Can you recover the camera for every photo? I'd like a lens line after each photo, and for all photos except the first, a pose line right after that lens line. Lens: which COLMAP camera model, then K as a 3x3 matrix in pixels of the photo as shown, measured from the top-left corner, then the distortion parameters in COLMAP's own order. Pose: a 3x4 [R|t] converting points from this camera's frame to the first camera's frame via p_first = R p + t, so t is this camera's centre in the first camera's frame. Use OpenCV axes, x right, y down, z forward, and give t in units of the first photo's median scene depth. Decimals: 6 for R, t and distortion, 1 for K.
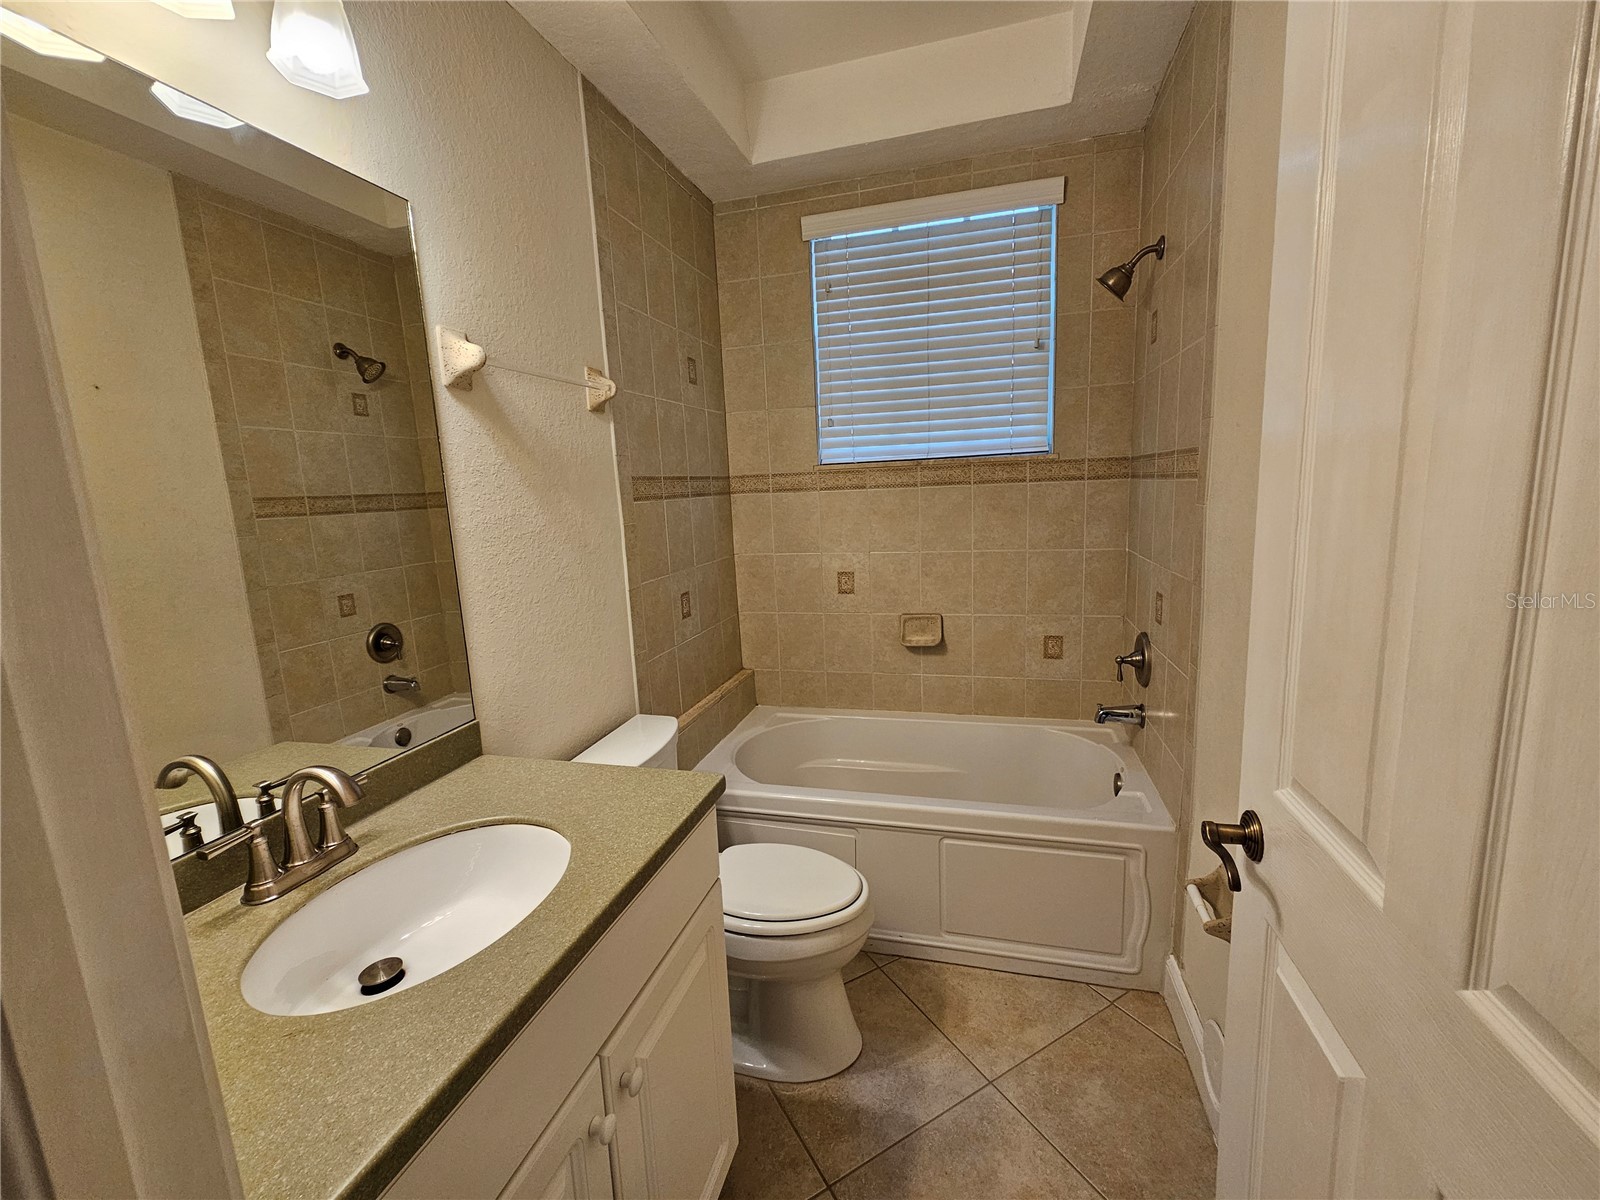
lens RADIAL K [[658.7, 0, 809.9], [0, 658.7, 595.4], [0, 0, 1]] dist [-0.000345, 0.000187]
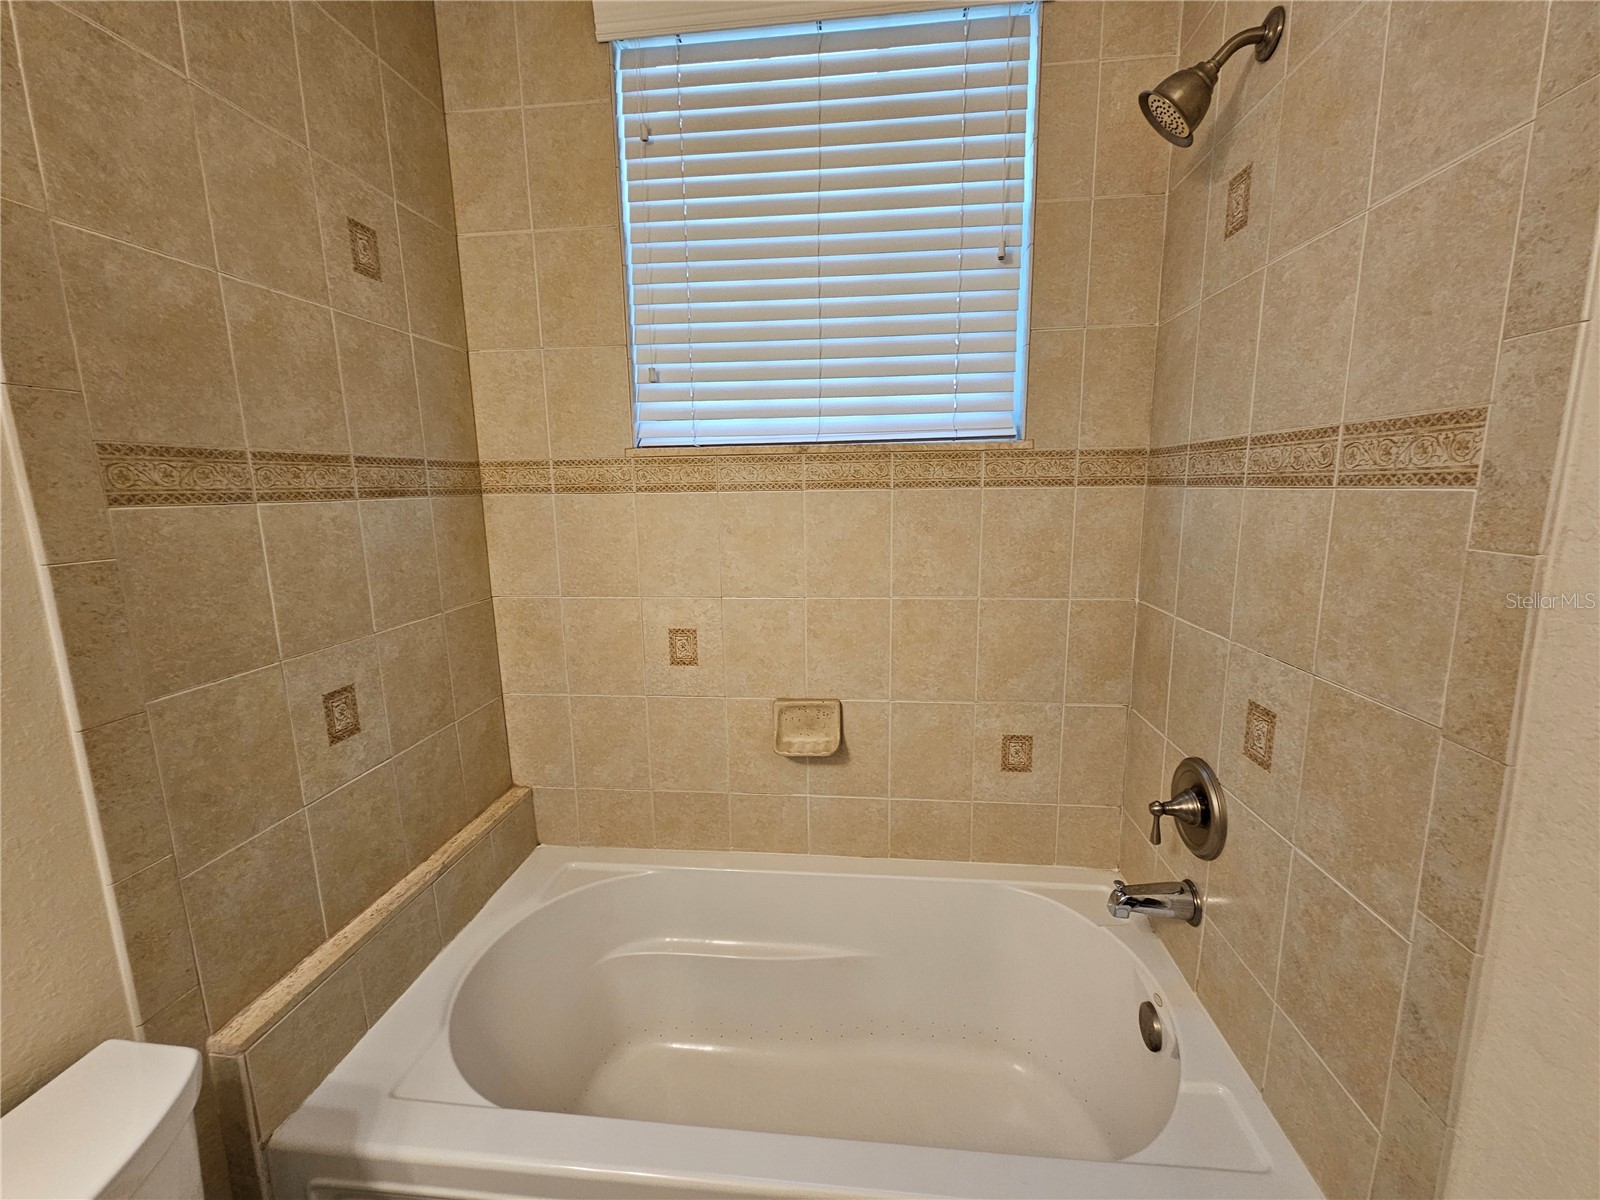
lens RADIAL K [[655.9, 0, 801.9], [0, 655.9, 597.6], [0, 0, 1]] dist [0.000314, 0.001194]
pose [[0.987175, 0.000523, 0.159641, 0.070488], [-0.000419, 1.000000, -0.000685, -0.068083], [-0.159642, 0.000609, 0.987175, 0.421932]]
